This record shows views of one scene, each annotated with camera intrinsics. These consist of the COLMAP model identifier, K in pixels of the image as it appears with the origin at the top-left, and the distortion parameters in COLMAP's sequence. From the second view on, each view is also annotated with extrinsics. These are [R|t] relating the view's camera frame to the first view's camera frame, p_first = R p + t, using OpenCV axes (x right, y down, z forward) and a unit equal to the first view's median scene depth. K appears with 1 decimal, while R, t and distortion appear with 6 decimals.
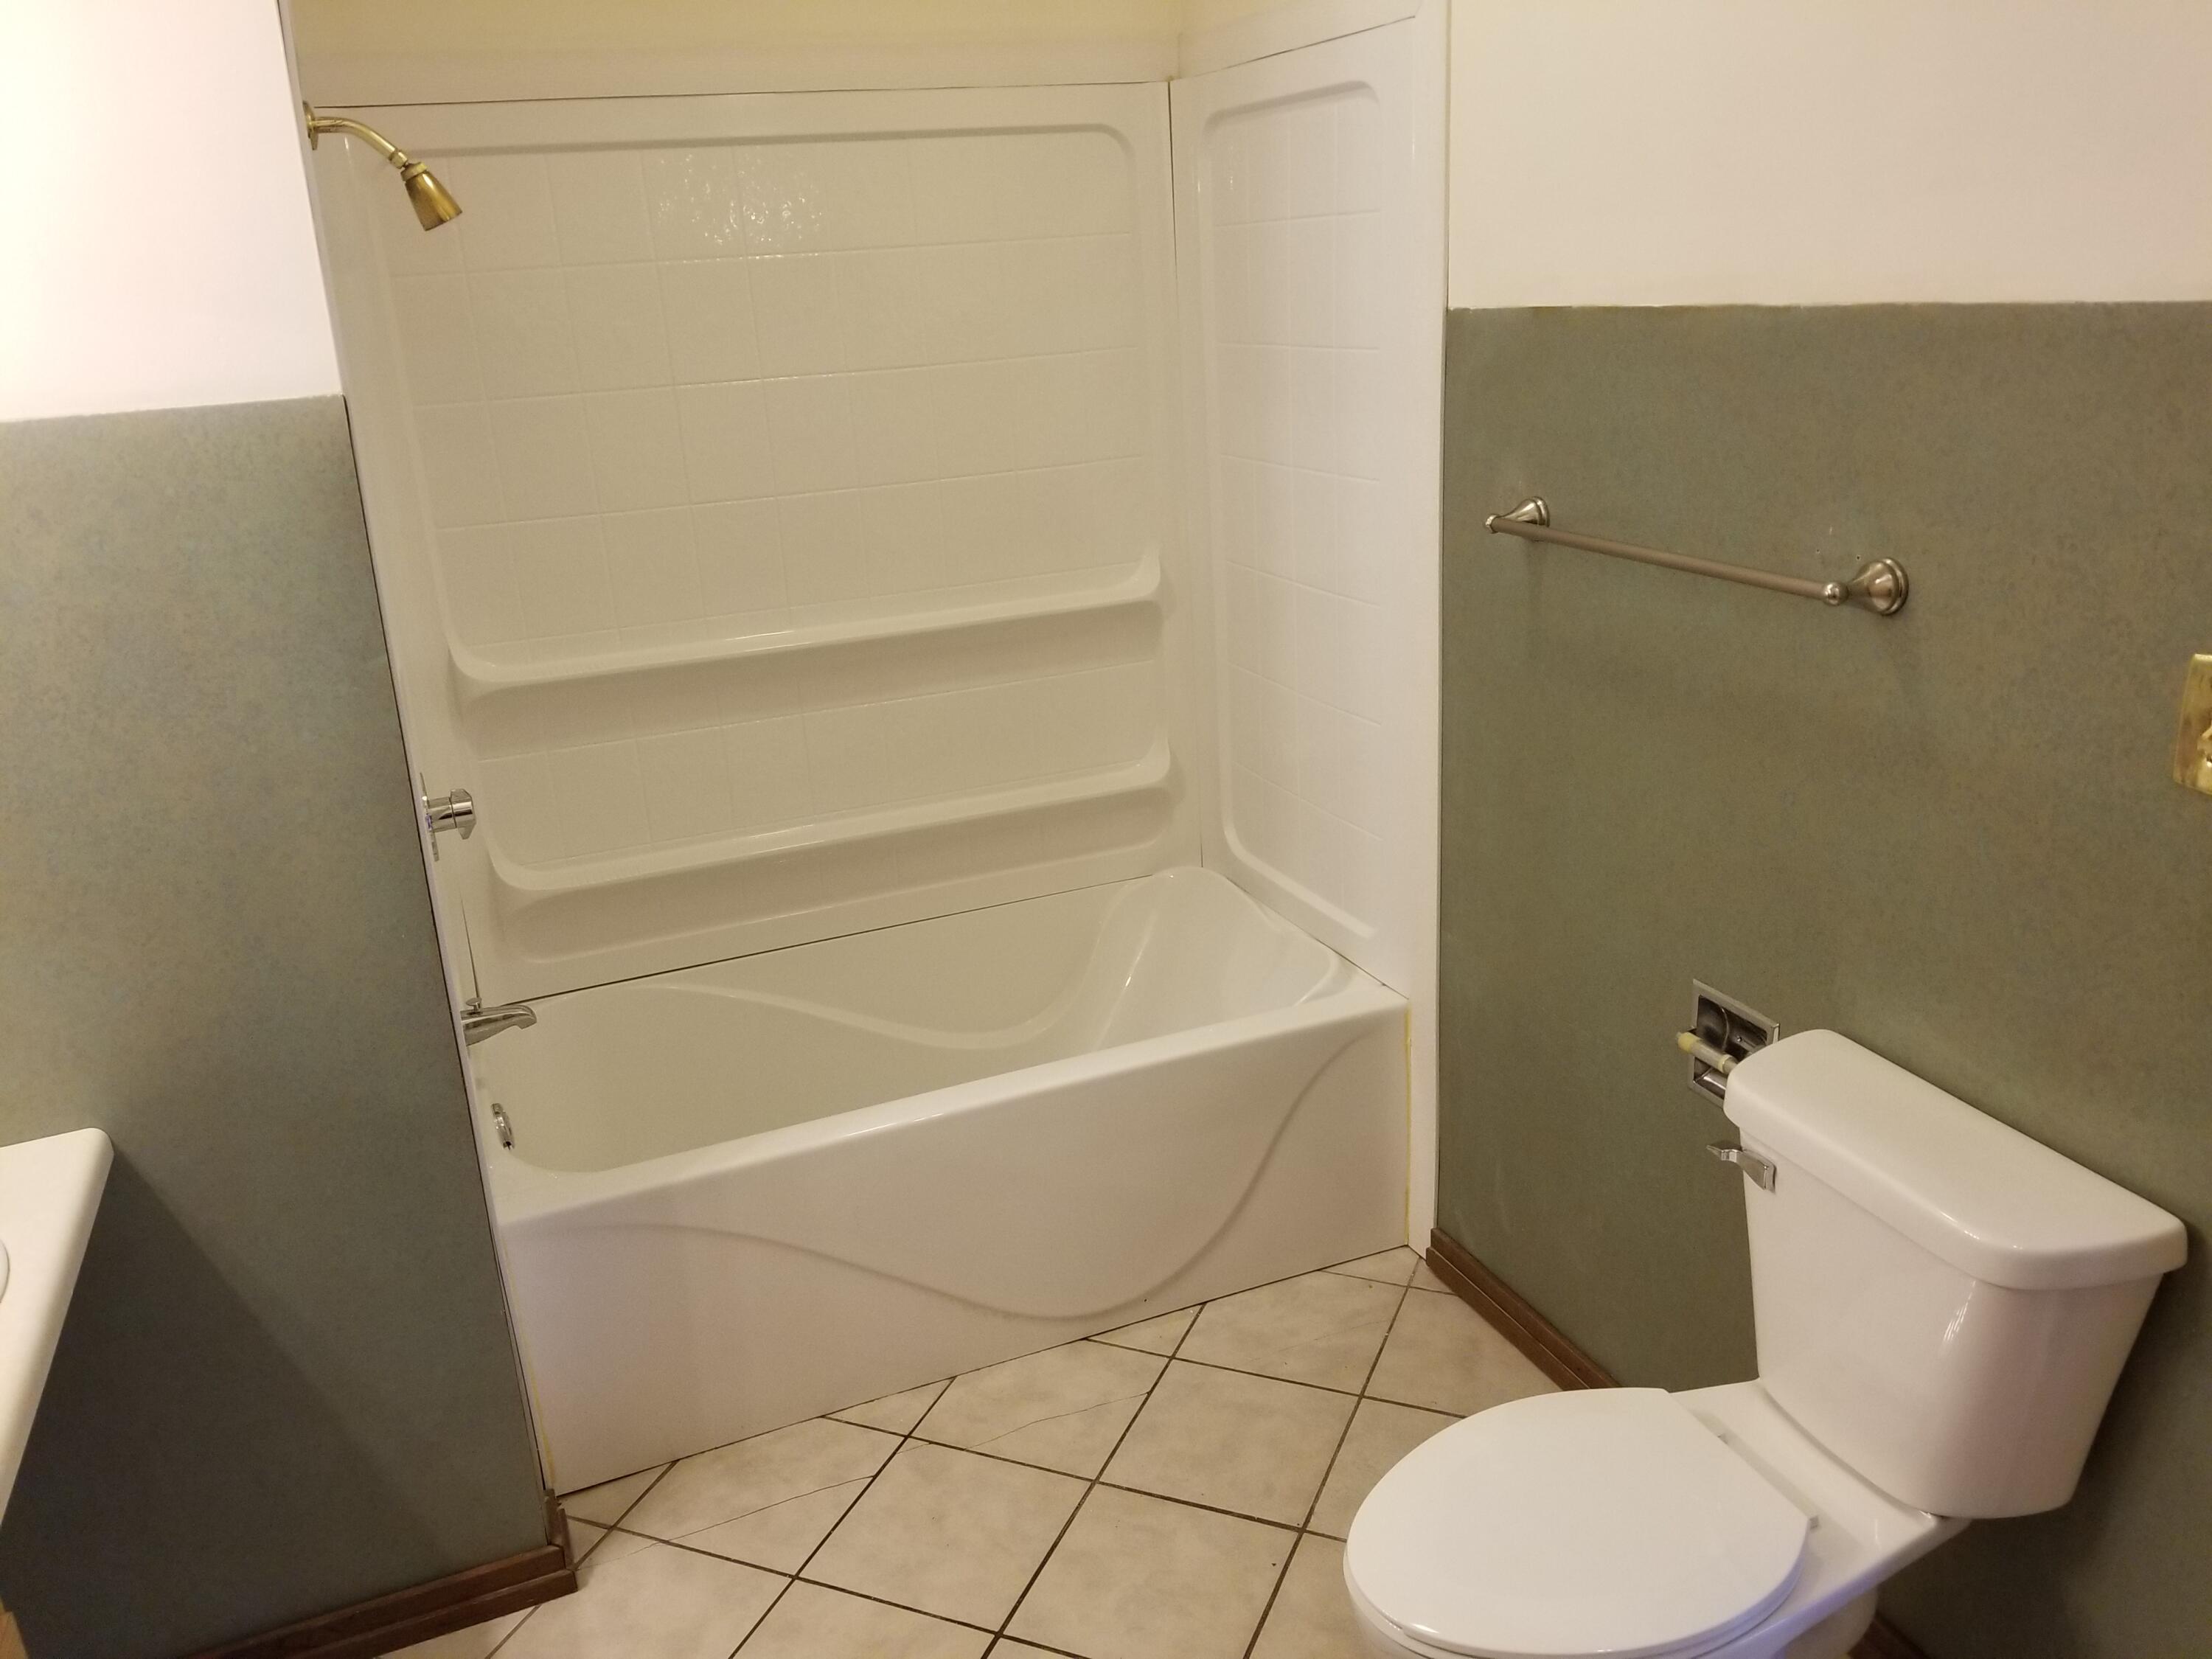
lens RADIAL K [[1731.3, 0, 1106.0], [0, 1731.3, 829.5], [0, 0, 1]] dist [-0.002862, -0.002051]
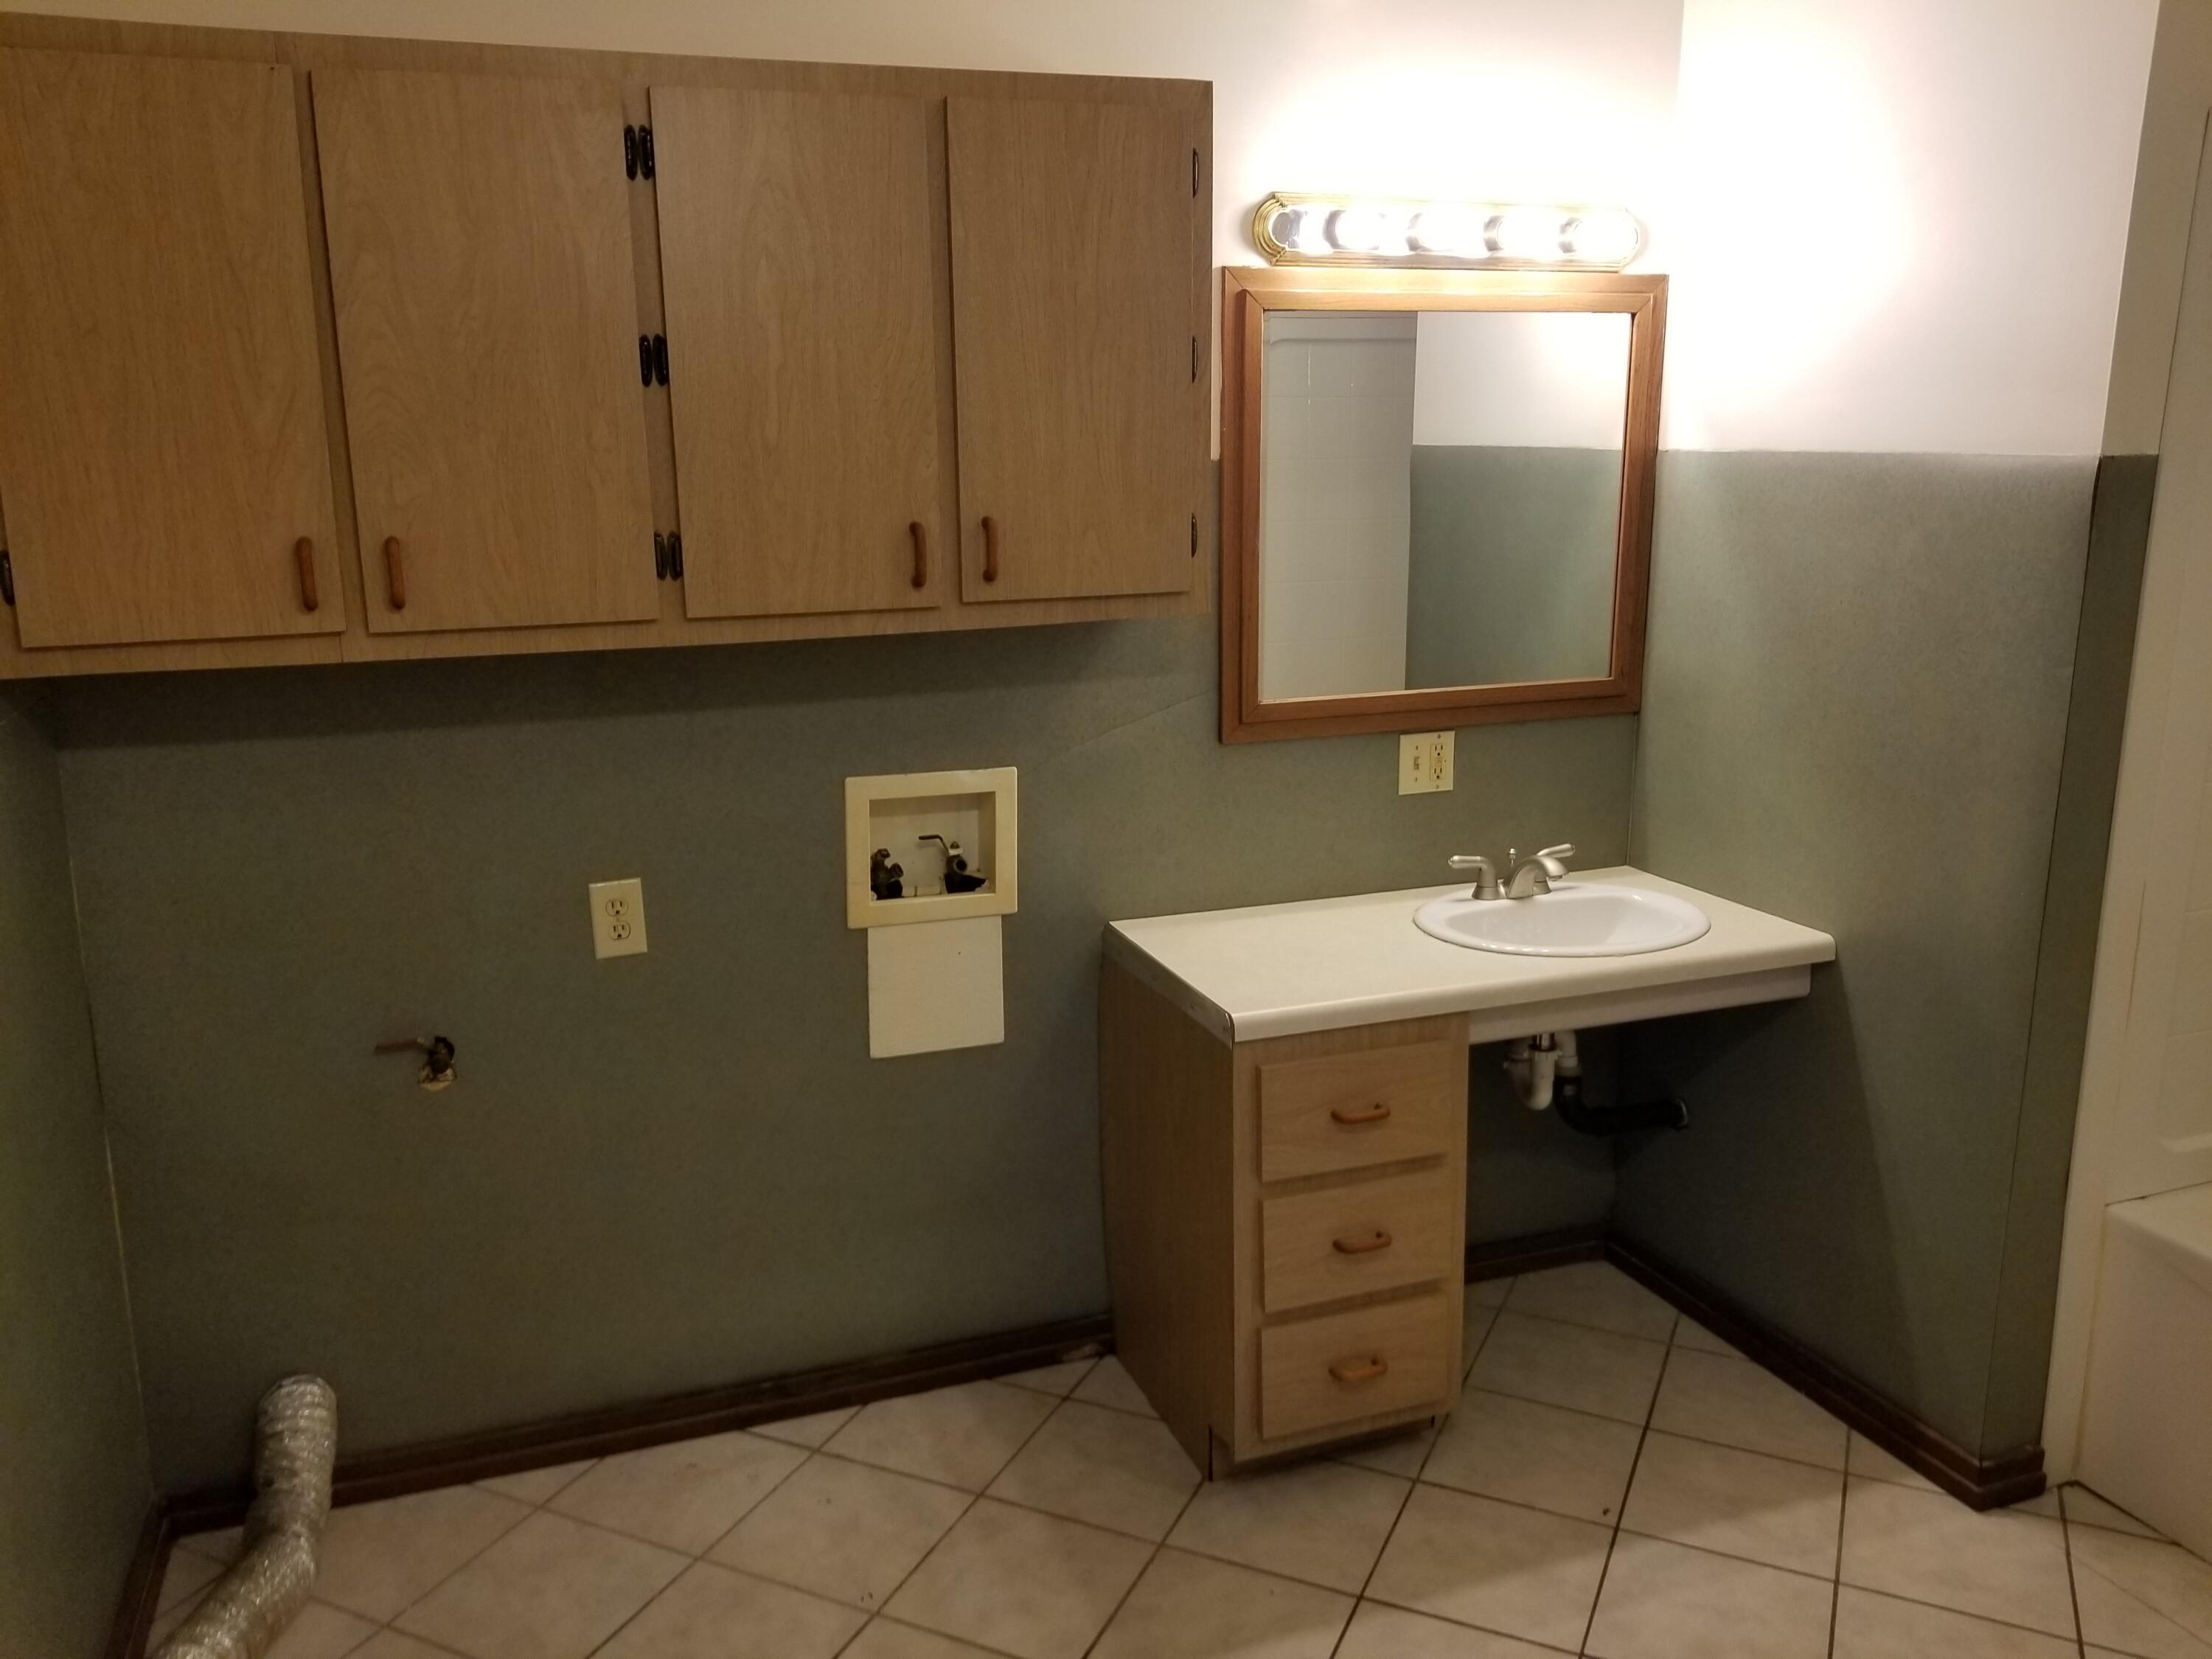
lens RADIAL K [[1731.3, 0, 1106.0], [0, 1731.3, 829.5], [0, 0, 1]] dist [-0.002862, -0.002051]
pose [[-0.043426, 0.275188, -0.960409, 0.686423], [-0.303301, 0.912314, 0.275121, -0.104605], [0.951905, 0.303241, 0.043847, 0.278692]]
